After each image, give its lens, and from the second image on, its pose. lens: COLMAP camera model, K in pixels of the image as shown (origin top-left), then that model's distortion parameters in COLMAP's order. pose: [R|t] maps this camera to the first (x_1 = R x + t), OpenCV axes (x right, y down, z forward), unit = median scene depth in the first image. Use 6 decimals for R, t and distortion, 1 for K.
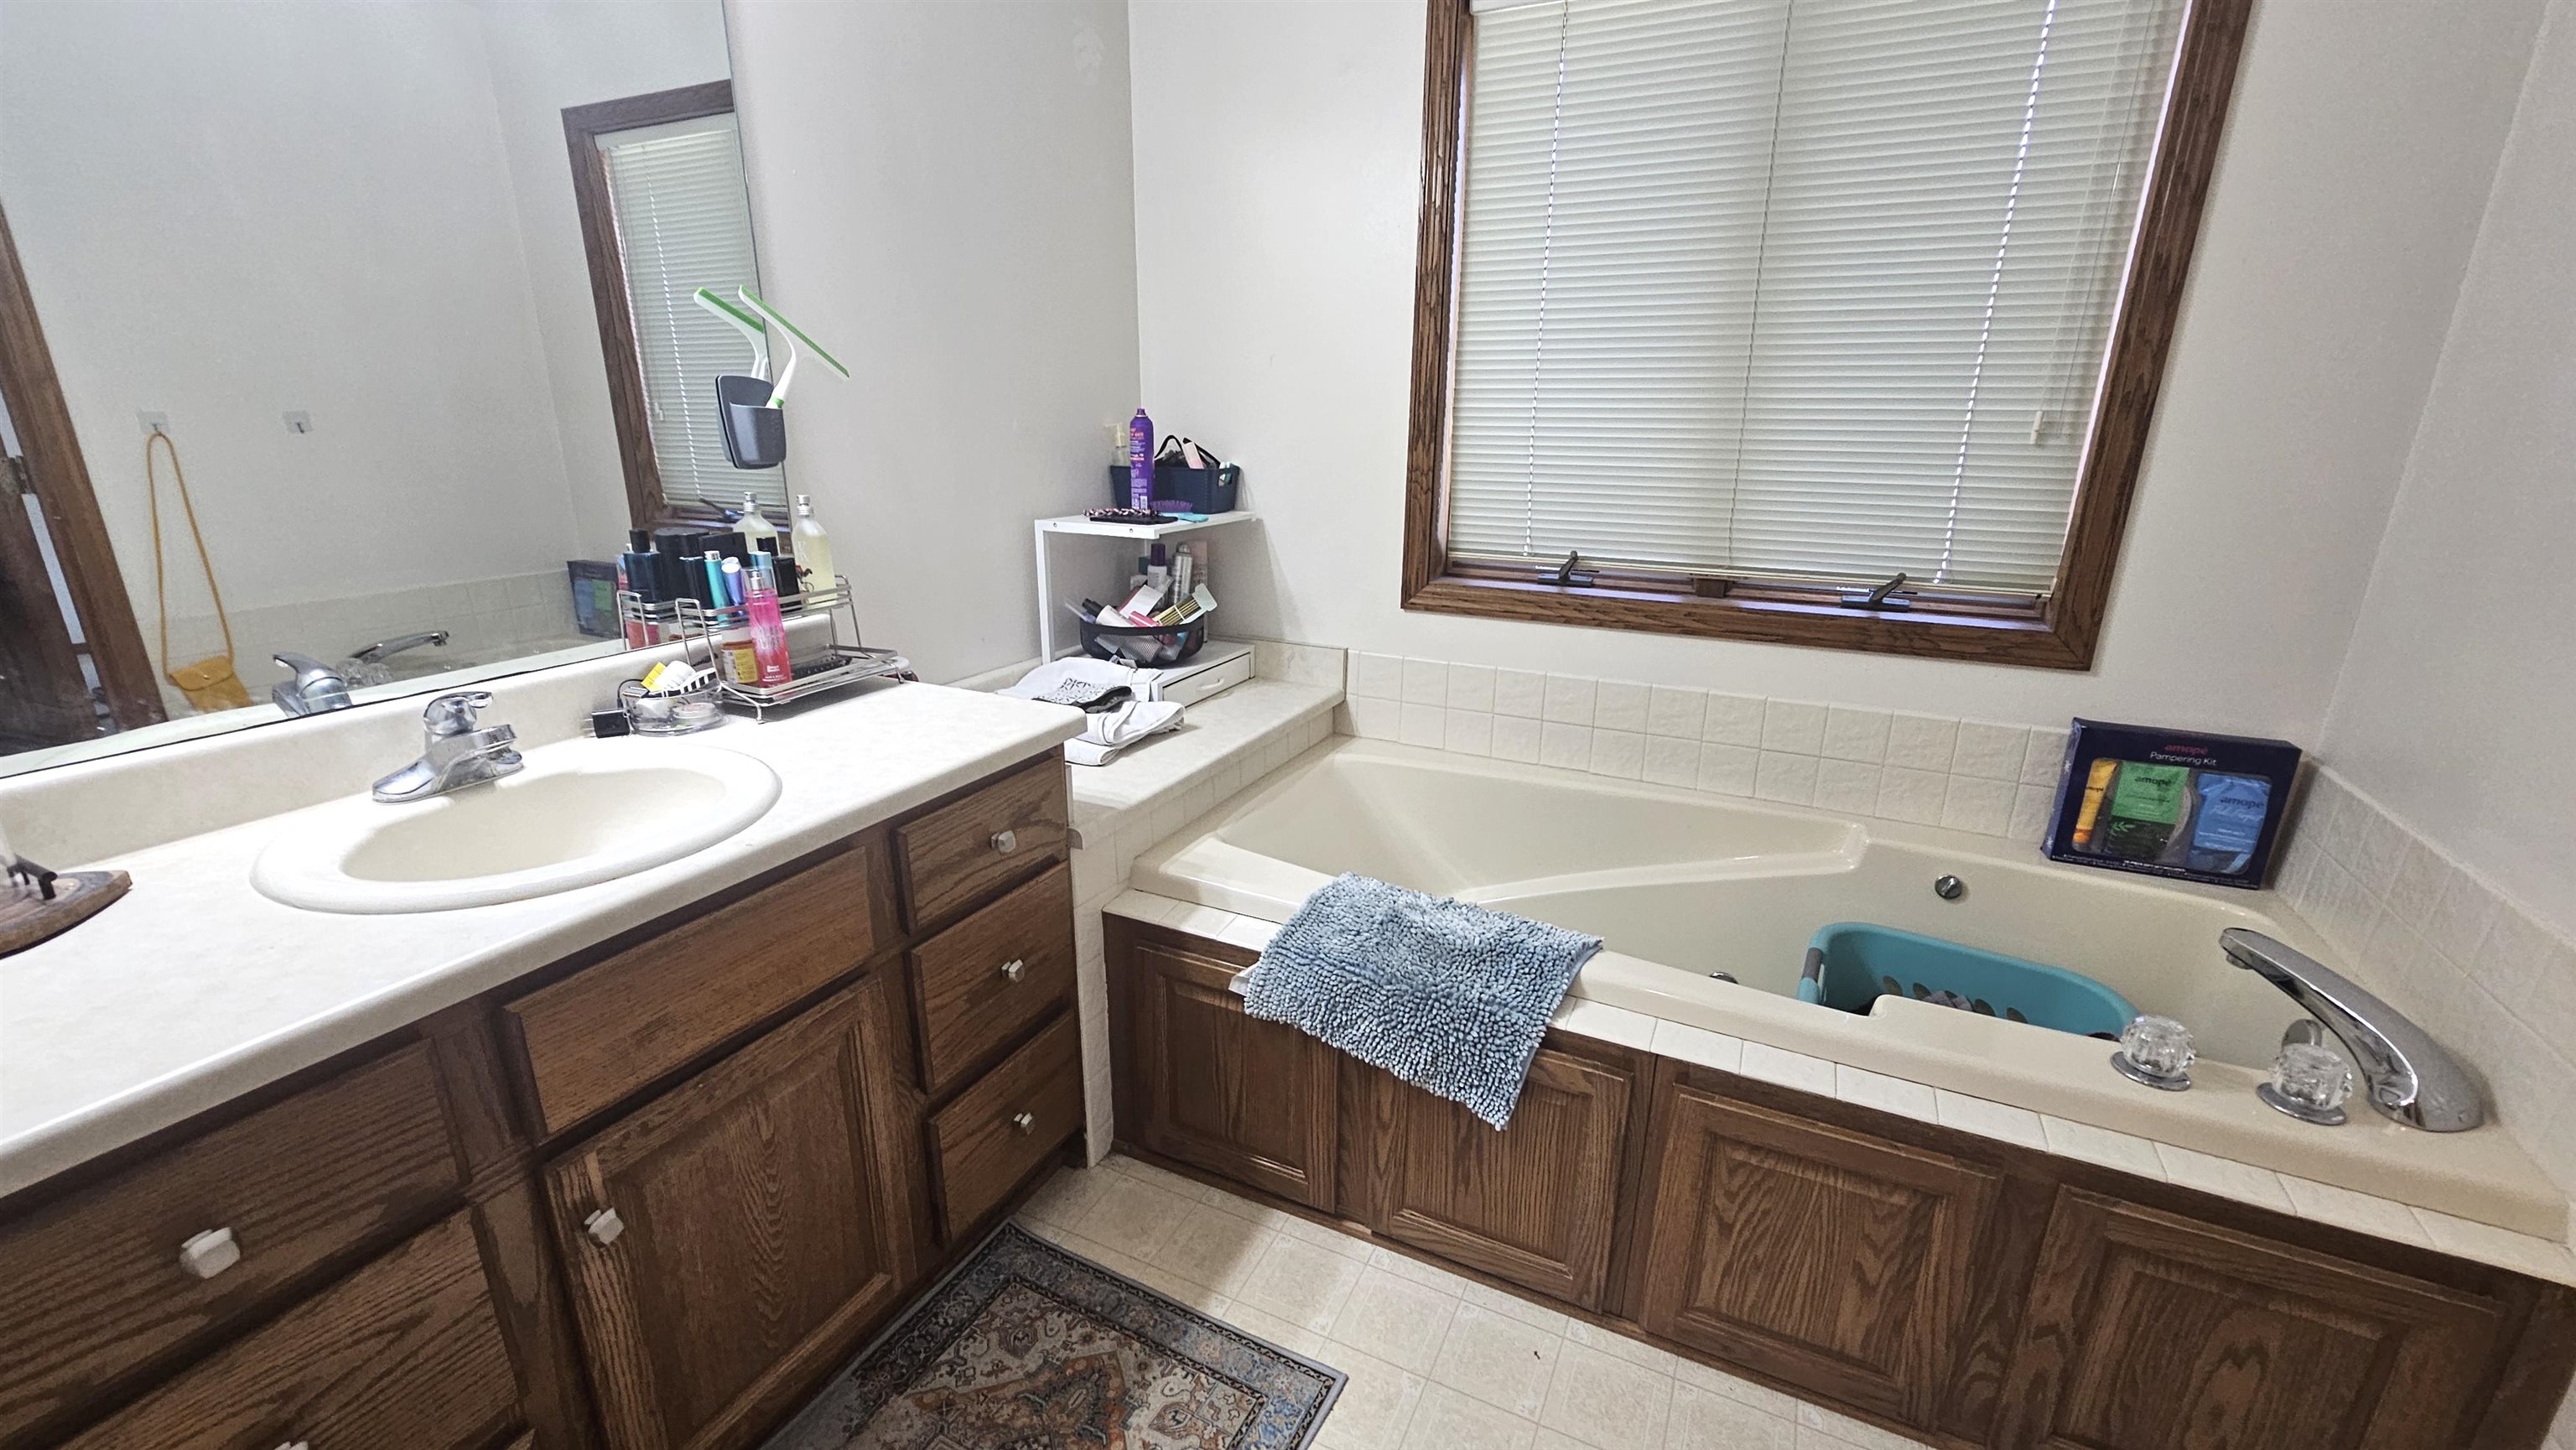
lens RADIAL K [[1041.0, 0, 1298.7], [0, 1041.0, 728.7], [0, 0, 1]] dist [-0.003008, -0.000873]
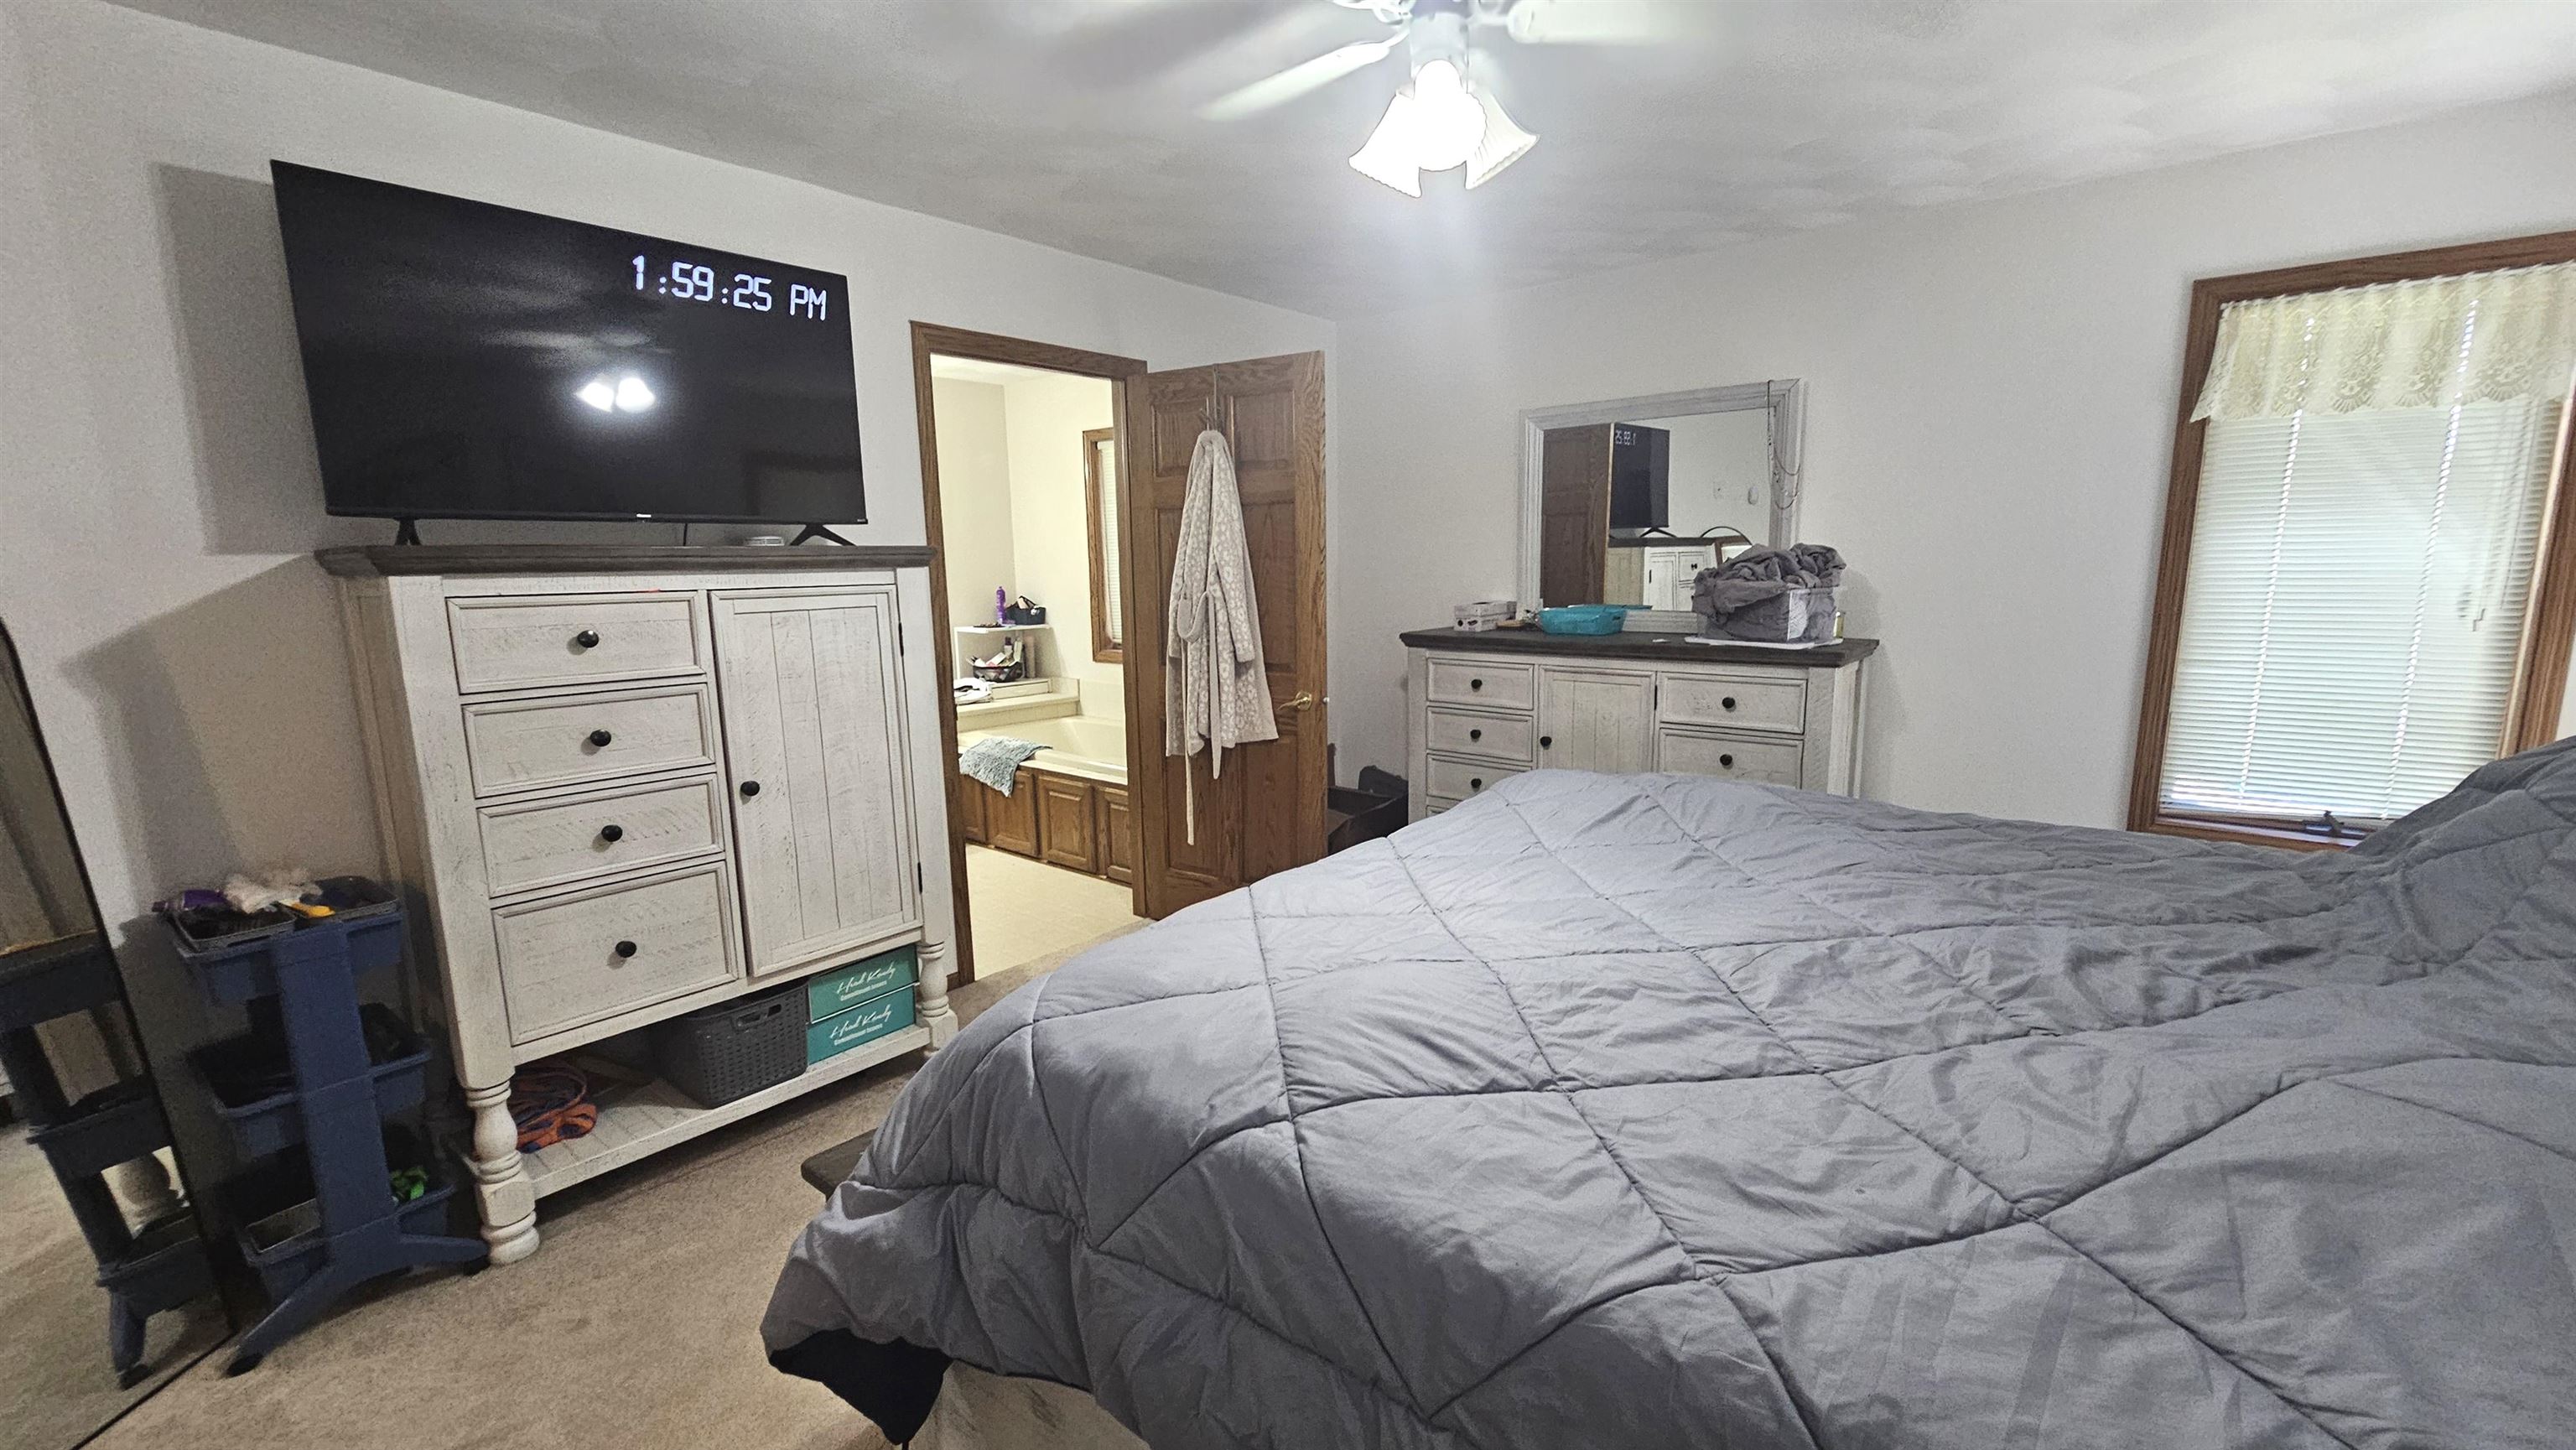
lens RADIAL K [[1041.0, 0, 1289.9], [0, 1041.0, 730.6], [0, 0, 1]] dist [-0.003008, -0.000873]
pose [[0.969712, 0.011965, -0.243959, 0.867466], [-0.044238, 0.990884, -0.127243, 0.257035], [0.240213, 0.134182, 0.961402, -0.937128]]
